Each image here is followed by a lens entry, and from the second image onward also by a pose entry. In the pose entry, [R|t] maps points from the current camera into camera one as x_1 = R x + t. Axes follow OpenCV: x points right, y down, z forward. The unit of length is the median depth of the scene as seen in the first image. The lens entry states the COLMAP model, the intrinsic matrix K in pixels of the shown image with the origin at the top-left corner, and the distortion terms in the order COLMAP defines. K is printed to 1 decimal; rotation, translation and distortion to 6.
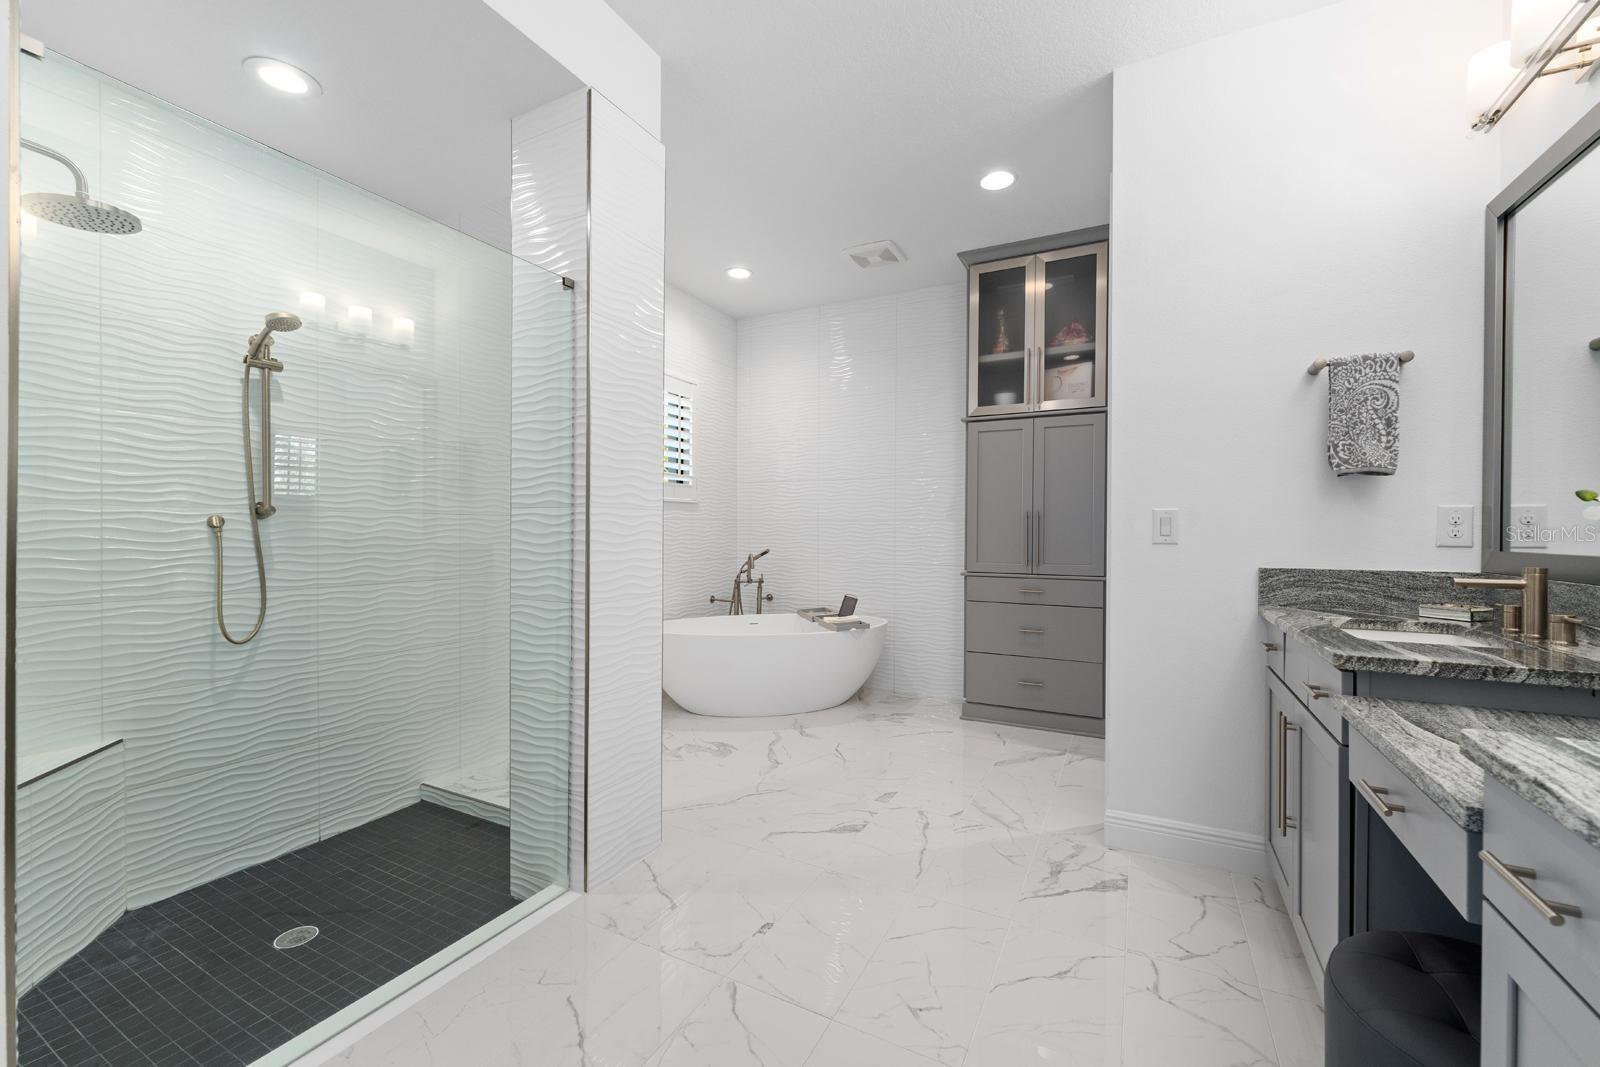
lens RADIAL K [[646.8, 0, 799.3], [0, 646.8, 533.7], [0, 0, 1]] dist [-0.000526, -0.000317]
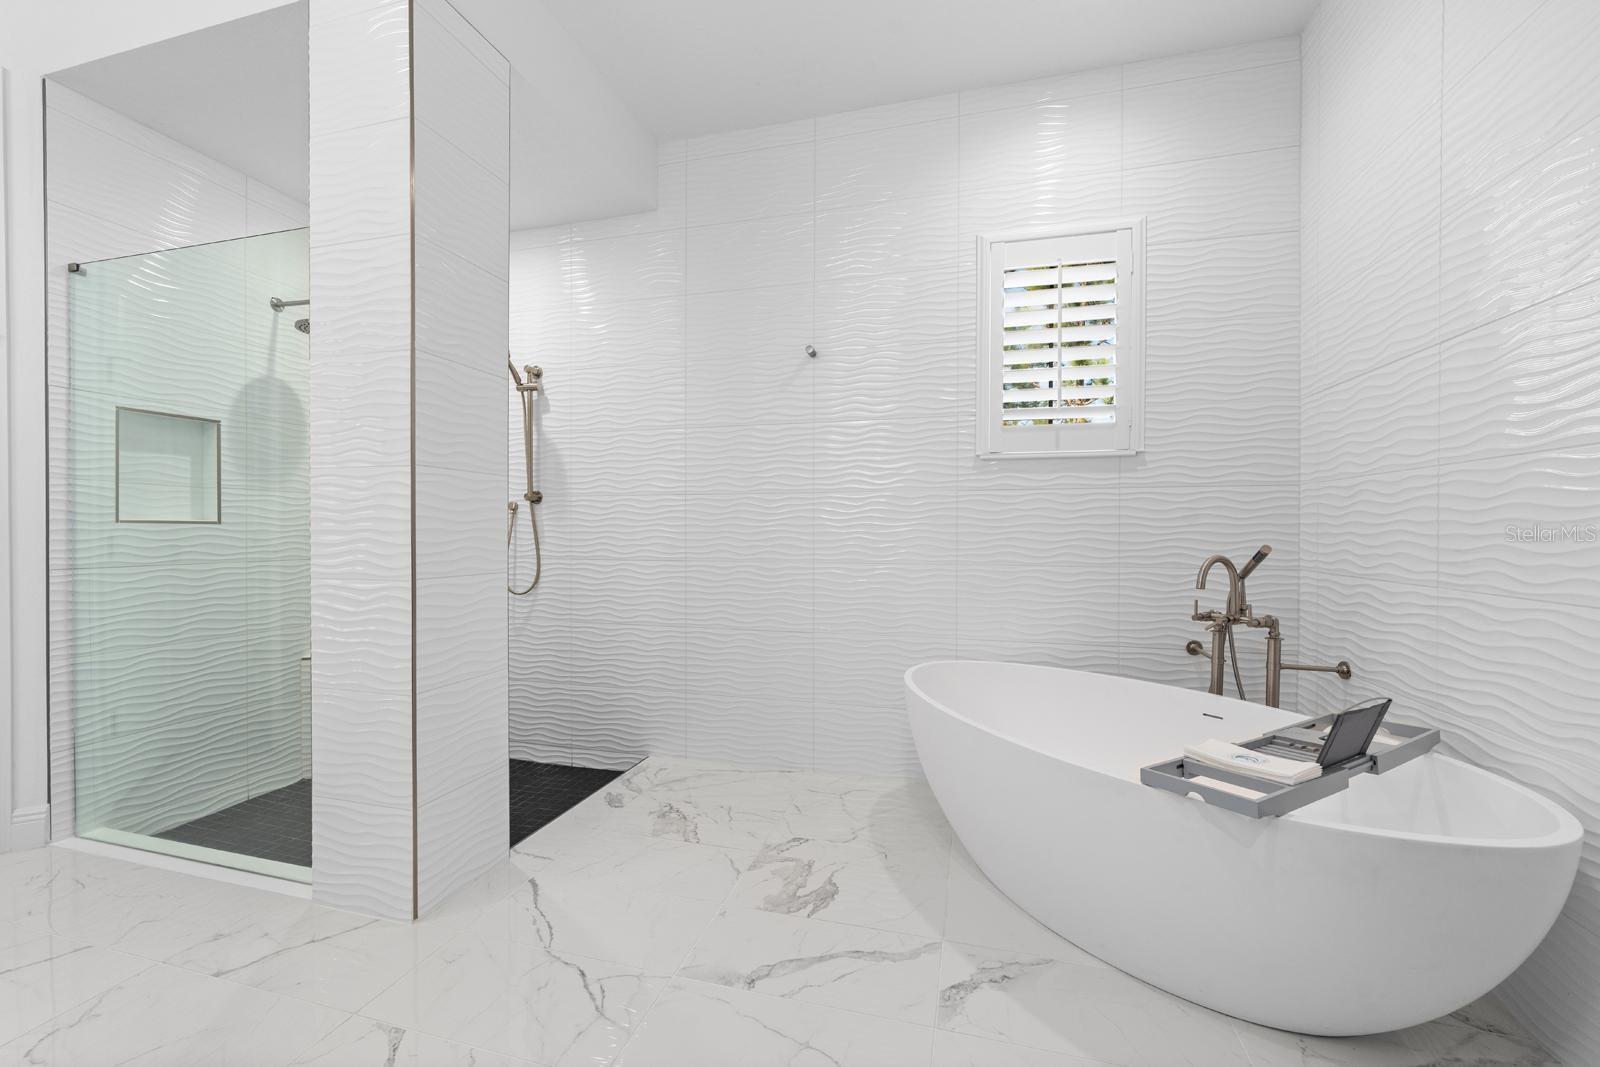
lens RADIAL K [[646.8, 0, 800.1], [0, 646.8, 535.1], [0, 0, 1]] dist [-0.000526, -0.000317]
pose [[0.208999, 0.006681, -0.977893, 0.579534], [-0.005557, 0.999969, 0.005645, 0.030644], [0.977900, 0.004254, 0.209030, 1.236391]]
